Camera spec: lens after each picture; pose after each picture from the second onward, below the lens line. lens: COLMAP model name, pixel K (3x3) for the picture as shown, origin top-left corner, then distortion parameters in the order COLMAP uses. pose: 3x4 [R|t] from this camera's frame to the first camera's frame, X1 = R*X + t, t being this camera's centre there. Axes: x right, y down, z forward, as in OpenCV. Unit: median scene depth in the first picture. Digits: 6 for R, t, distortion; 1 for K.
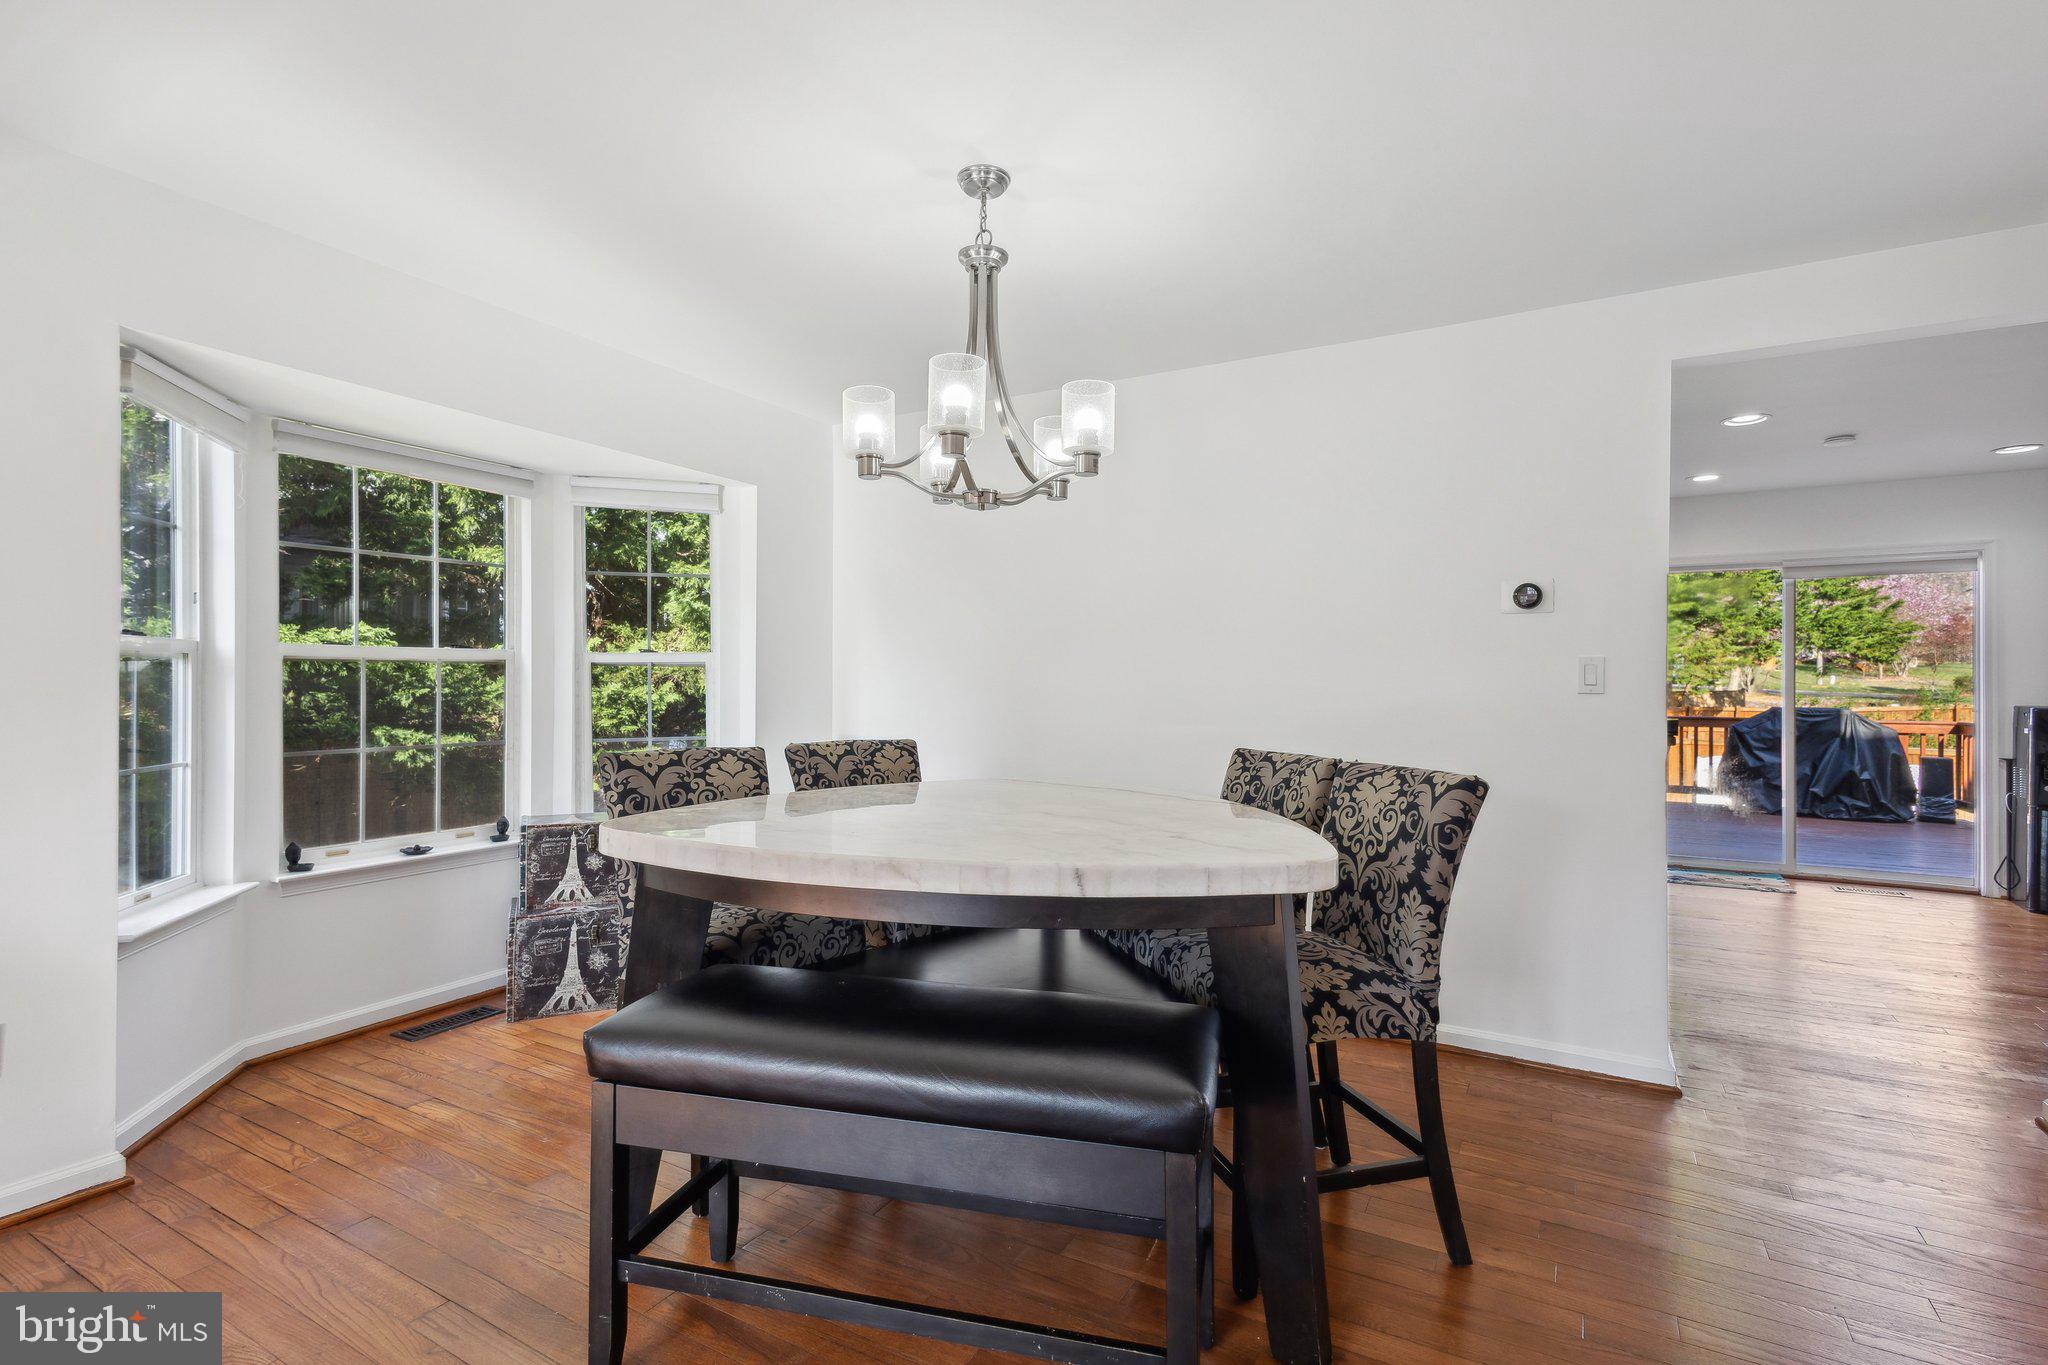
lens RADIAL K [[951.5, 0, 1016.6], [0, 951.5, 671.6], [0, 0, 1]] dist [0.003275, -0.000040]
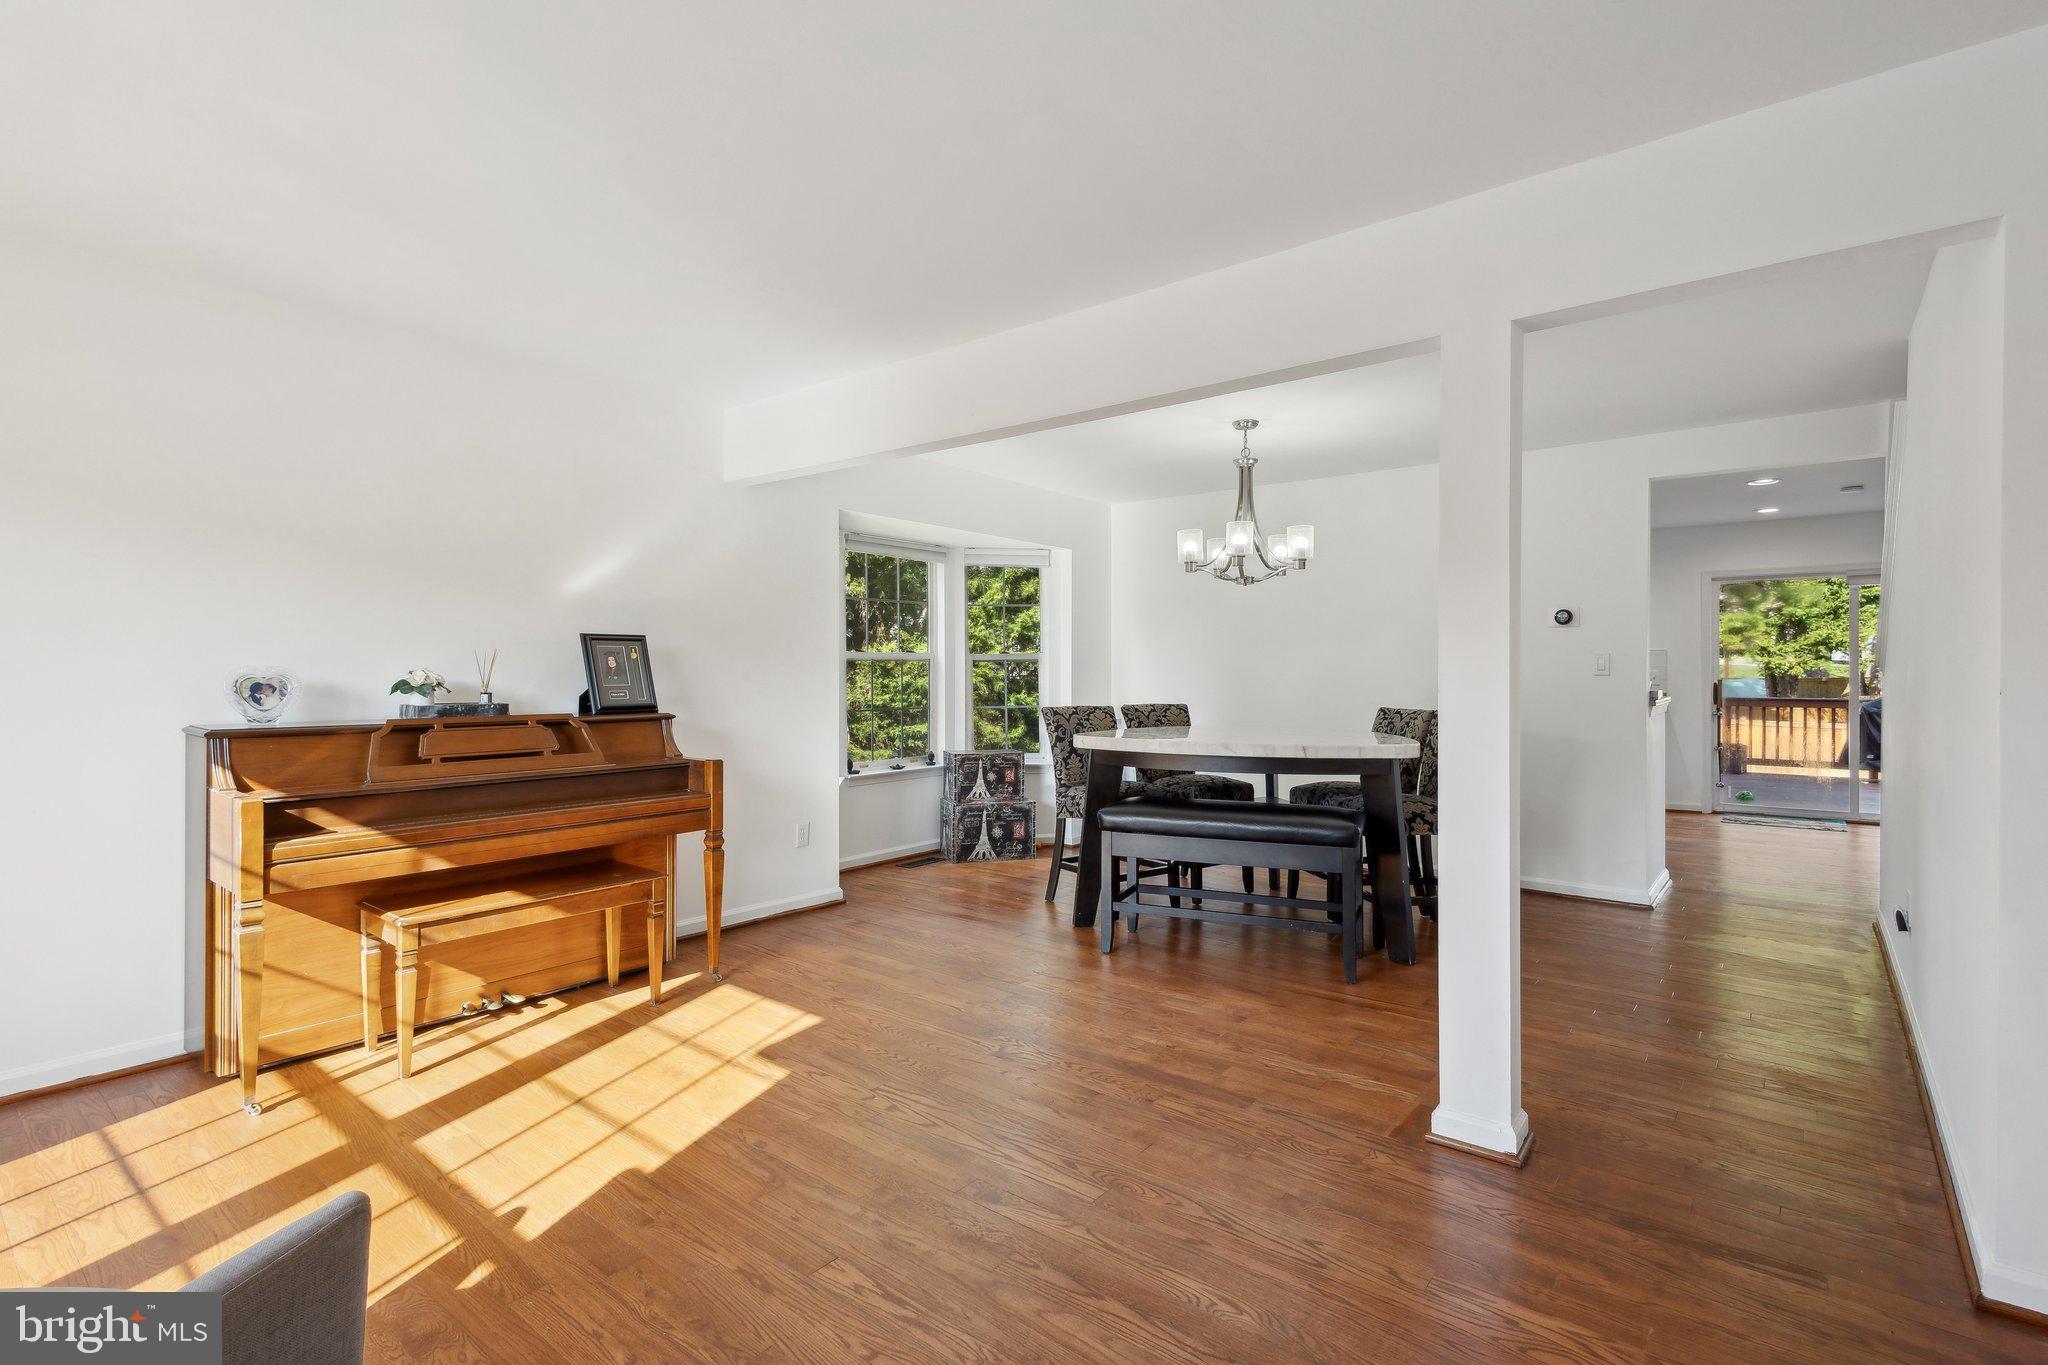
lens RADIAL K [[951.5, 0, 1016.6], [0, 951.5, 671.6], [0, 0, 1]] dist [0.003275, -0.000040]
pose [[0.987028, -0.004048, -0.160497, -0.140345], [0.004906, 0.999976, 0.004954, 0.002399], [0.160473, -0.005677, 0.987024, -0.794001]]
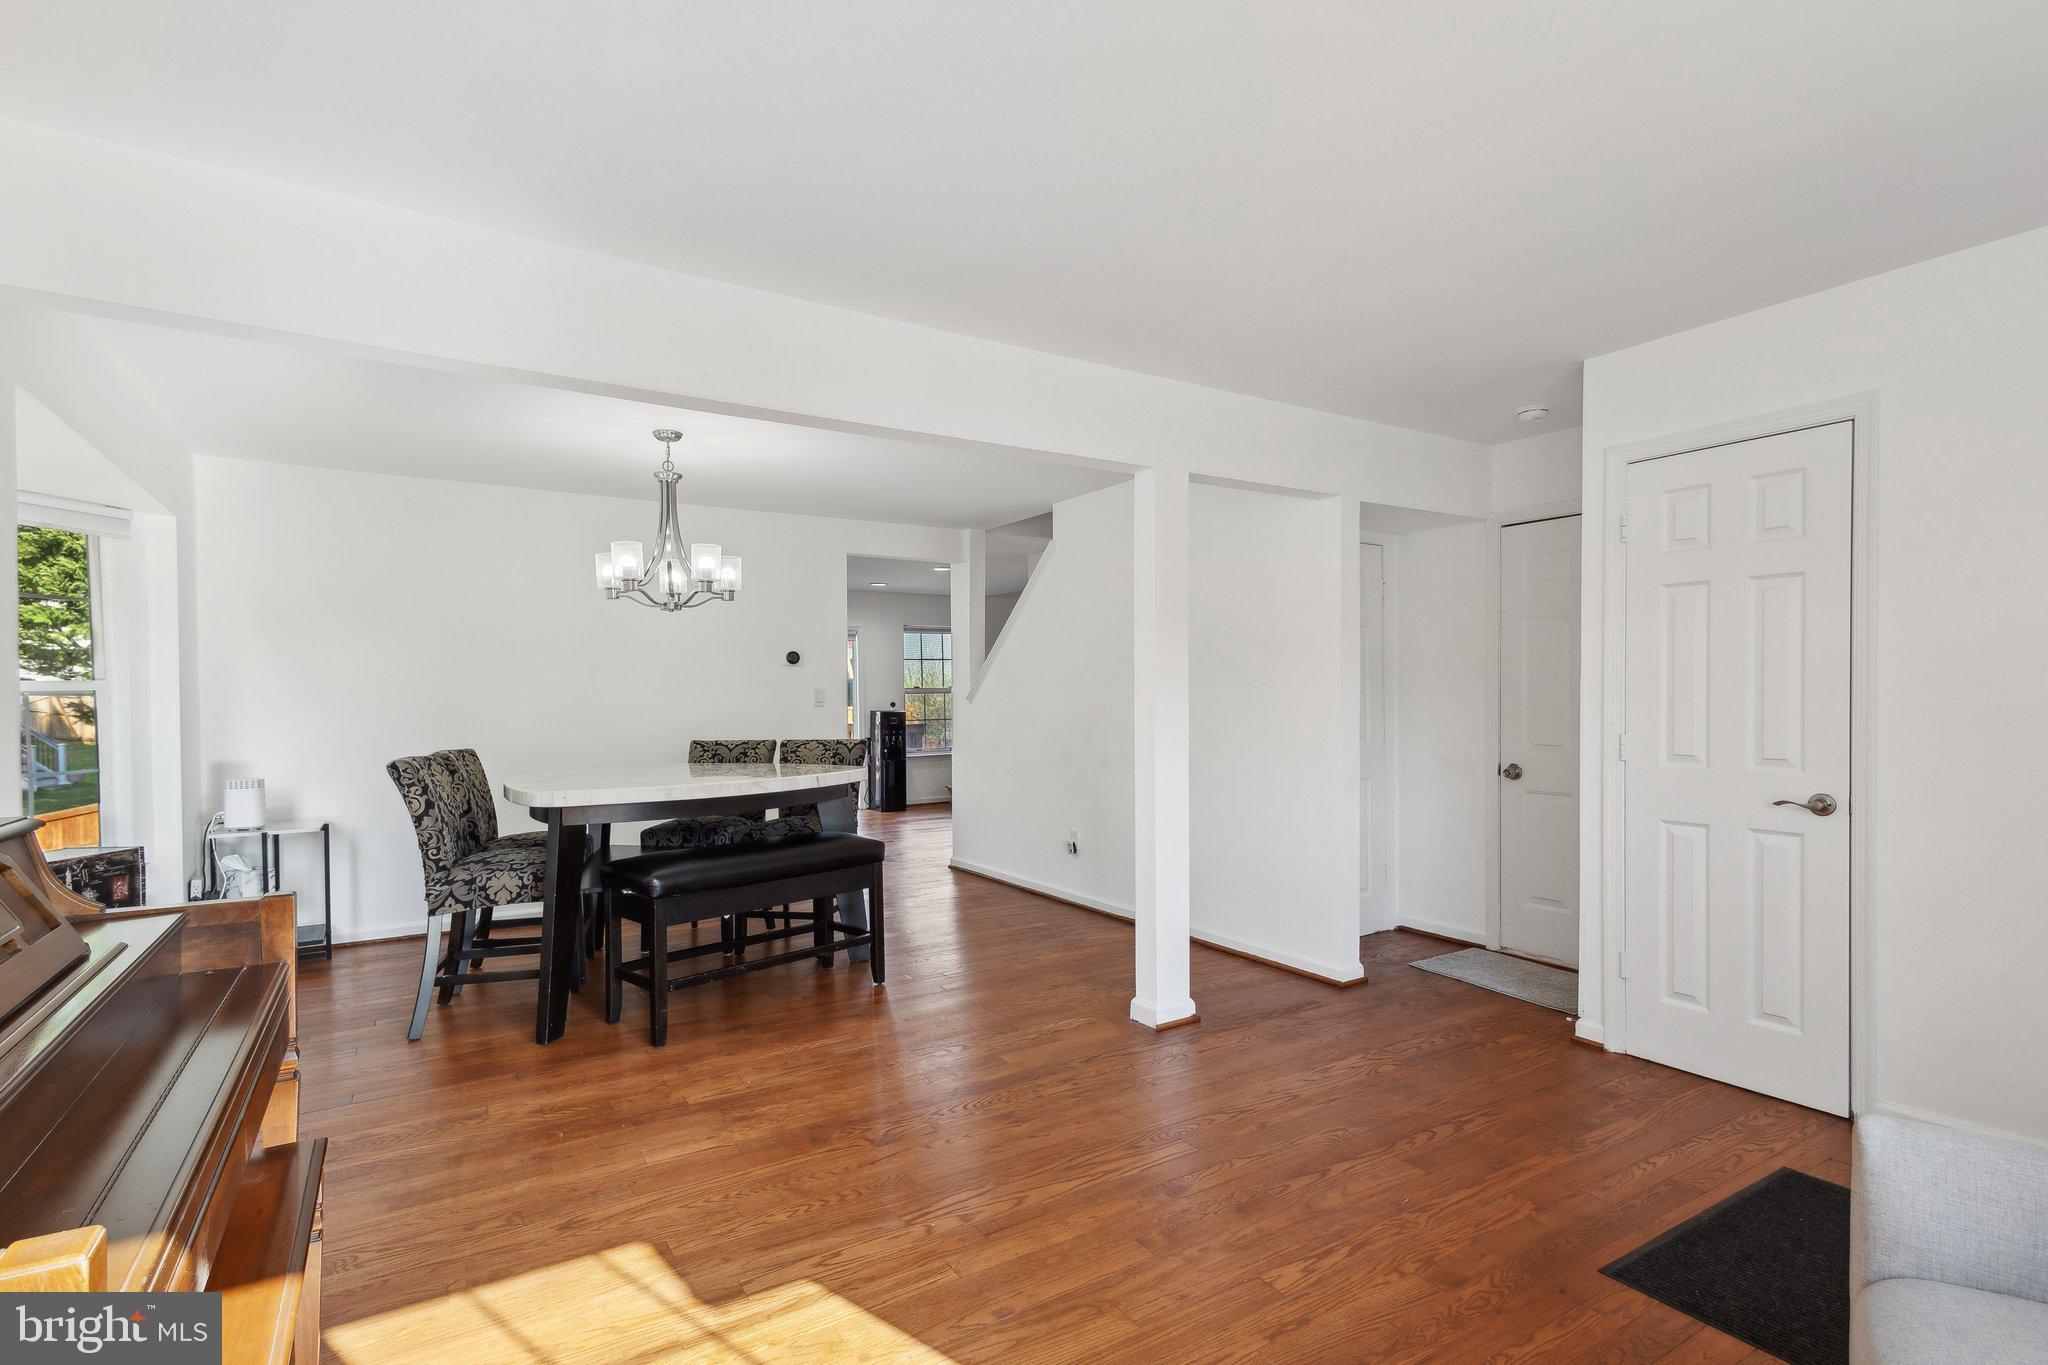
lens RADIAL K [[965.6, 0, 1020.6], [0, 965.6, 701.5], [0, 0, 1]] dist [0.012625, 0.000077]
pose [[0.478566, -0.012371, 0.877965, -0.995616], [0.006193, 0.999923, 0.010714, -0.006276], [-0.878030, 0.000309, 0.478606, -0.374822]]
